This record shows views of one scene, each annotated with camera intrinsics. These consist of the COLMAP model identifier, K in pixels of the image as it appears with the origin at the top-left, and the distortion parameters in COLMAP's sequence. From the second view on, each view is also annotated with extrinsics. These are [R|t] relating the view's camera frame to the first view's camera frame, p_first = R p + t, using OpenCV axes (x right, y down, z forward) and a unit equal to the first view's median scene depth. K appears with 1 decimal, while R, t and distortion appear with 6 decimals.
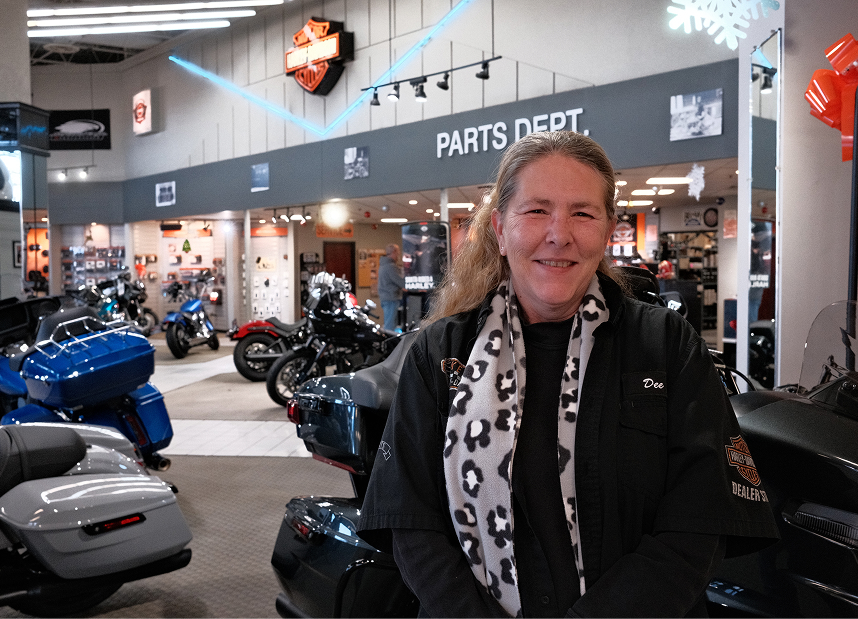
lens RADIAL K [[951.5, 0, 424.9], [0, 951.5, 314.9], [0, 0, 1]] dist [0.024887, 0.000000]
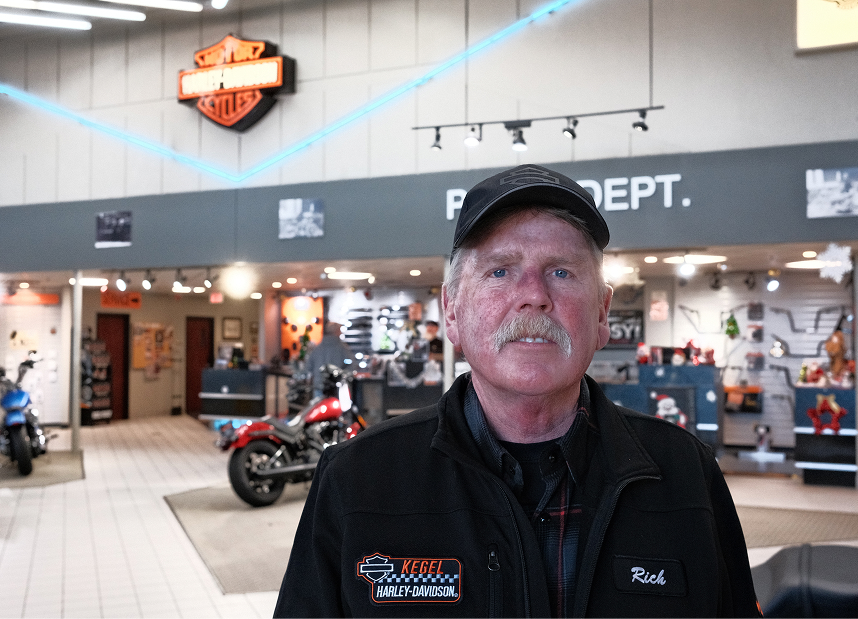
lens RADIAL K [[951.5, 0, 436.7], [0, 951.5, 313.8], [0, 0, 1]] dist [0.024887, 0.000000]
pose [[0.891914, 0.021894, 0.451675, -0.390460], [0.014065, 0.997001, -0.076101, -0.020155], [-0.451986, 0.074228, 0.888931, 0.284566]]
